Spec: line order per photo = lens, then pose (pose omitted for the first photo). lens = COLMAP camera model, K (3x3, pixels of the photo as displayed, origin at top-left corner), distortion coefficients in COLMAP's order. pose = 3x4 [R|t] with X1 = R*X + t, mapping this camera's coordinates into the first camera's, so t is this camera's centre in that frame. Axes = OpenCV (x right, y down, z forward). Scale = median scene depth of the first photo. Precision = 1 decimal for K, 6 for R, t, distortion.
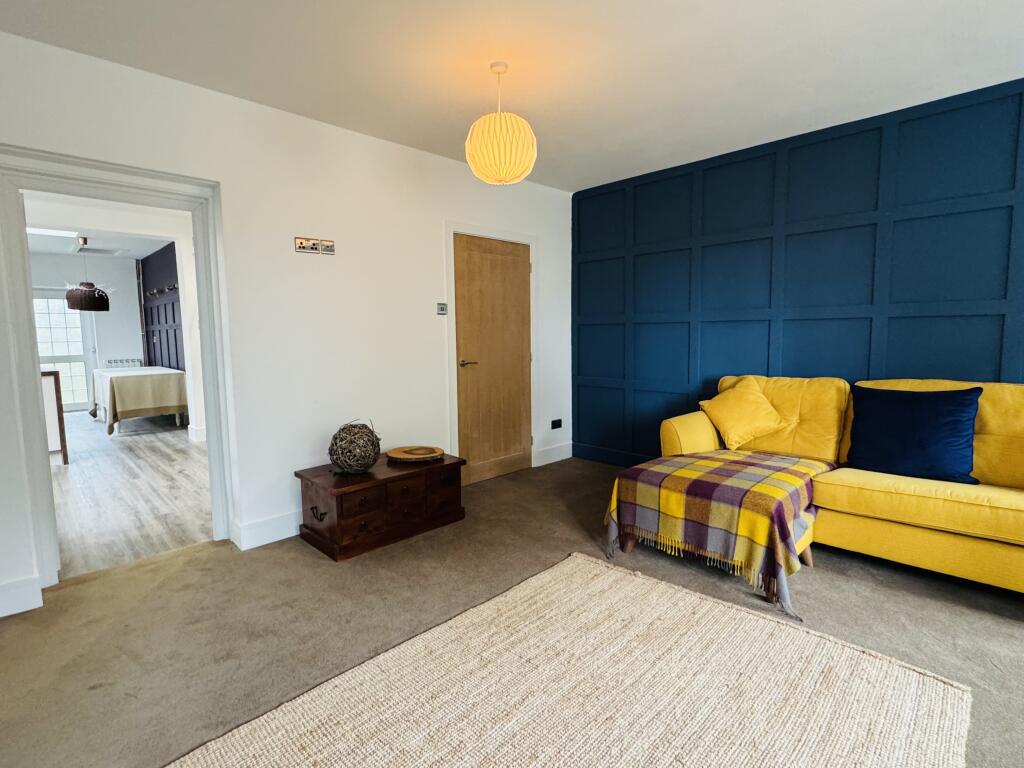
lens RADIAL K [[508.9, 0, 510.1], [0, 508.9, 380.0], [0, 0, 1]] dist [0.000310, 0.000085]
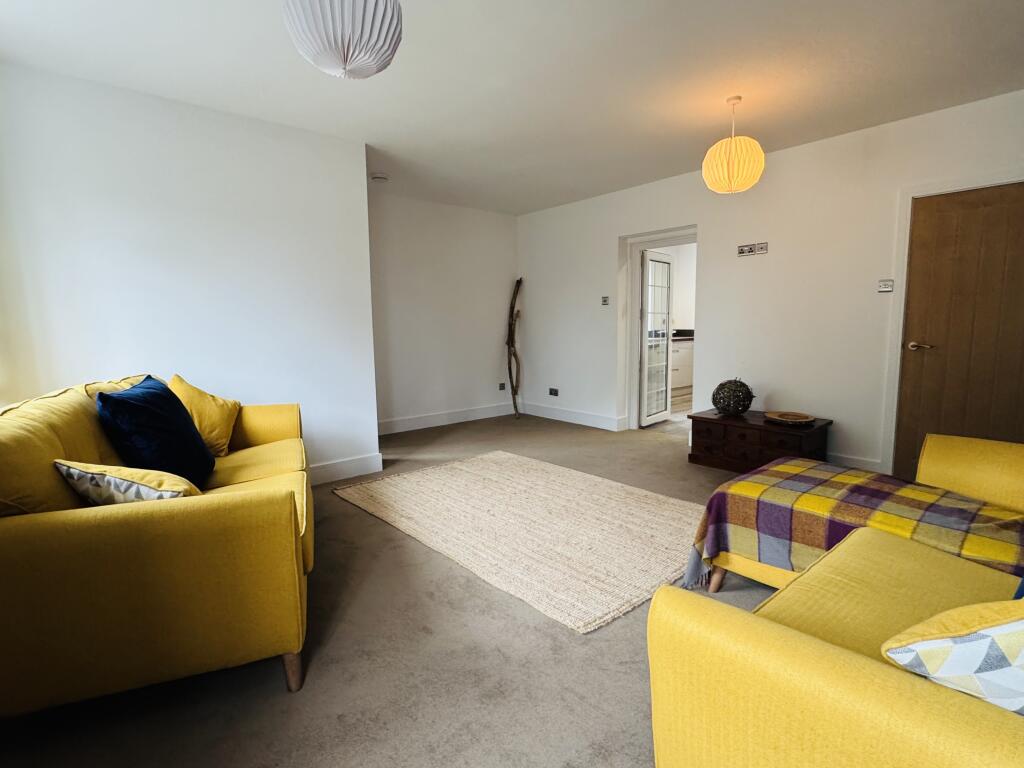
lens RADIAL K [[508.9, 0, 511.5], [0, 508.9, 384.8], [0, 0, 1]] dist [0.000310, 0.000085]
pose [[-0.068049, 0.131980, -0.988914, 1.206682], [-0.086866, 0.986663, 0.137658, -0.041858], [0.993893, 0.095271, -0.055677, 0.534623]]
